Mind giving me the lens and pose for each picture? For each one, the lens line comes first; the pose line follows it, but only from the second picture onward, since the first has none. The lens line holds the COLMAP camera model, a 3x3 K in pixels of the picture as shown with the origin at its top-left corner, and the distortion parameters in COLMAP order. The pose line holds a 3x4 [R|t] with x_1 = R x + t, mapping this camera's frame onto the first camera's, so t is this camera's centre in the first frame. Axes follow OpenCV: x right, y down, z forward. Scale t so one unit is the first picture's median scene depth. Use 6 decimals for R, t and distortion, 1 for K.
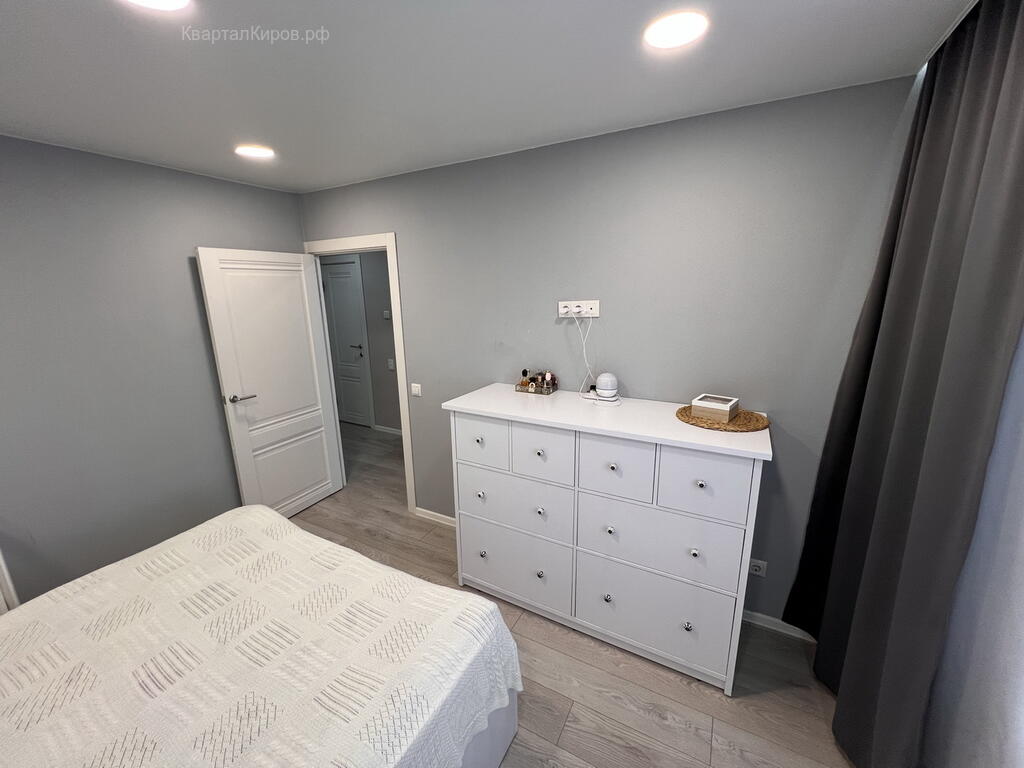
lens RADIAL K [[413.2, 0, 514.1], [0, 413.2, 382.9], [0, 0, 1]] dist [-0.003313, 0.000747]
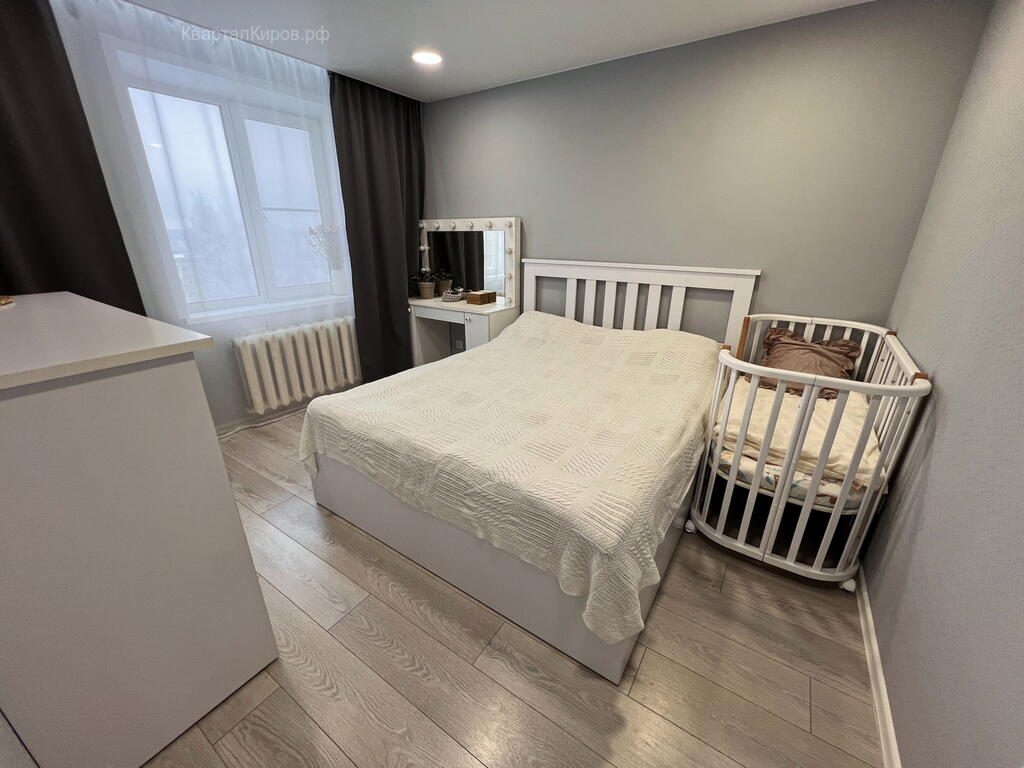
lens RADIAL K [[413.2, 0, 514.6], [0, 413.2, 384.2], [0, 0, 1]] dist [-0.003313, 0.000747]
pose [[-0.995824, -0.011138, 0.090615, -0.421510], [0.040496, 0.835663, 0.547747, -0.116202], [-0.081824, 0.549129, -0.831722, 1.030837]]
